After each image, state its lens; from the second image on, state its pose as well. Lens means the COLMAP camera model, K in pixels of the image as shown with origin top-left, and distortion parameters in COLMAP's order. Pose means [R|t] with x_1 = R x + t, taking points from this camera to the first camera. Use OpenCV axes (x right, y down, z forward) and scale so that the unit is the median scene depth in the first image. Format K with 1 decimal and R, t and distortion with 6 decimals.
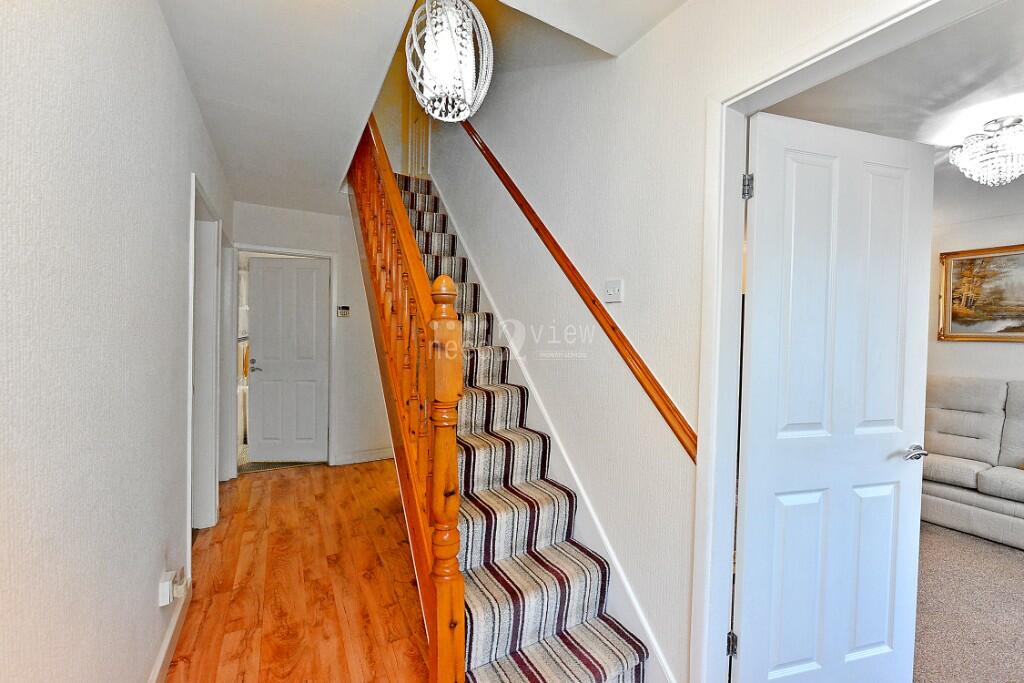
lens RADIAL K [[406.5, 0, 511.5], [0, 406.5, 344.3], [0, 0, 1]] dist [-0.018212, 0.000383]
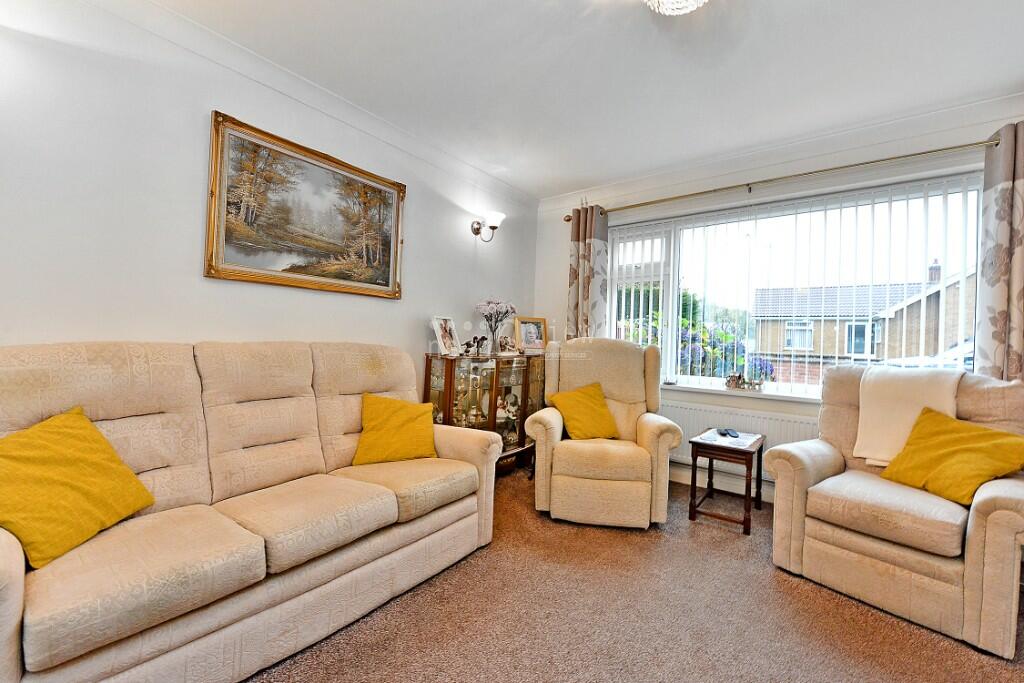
lens RADIAL K [[406.5, 0, 511.7], [0, 406.5, 341.4], [0, 0, 1]] dist [-0.018212, 0.000383]
pose [[-0.385437, -0.045875, 0.921593, 0.449117], [-0.026956, 0.998897, 0.038449, 0.049272], [-0.922340, -0.010023, -0.386248, 0.890019]]
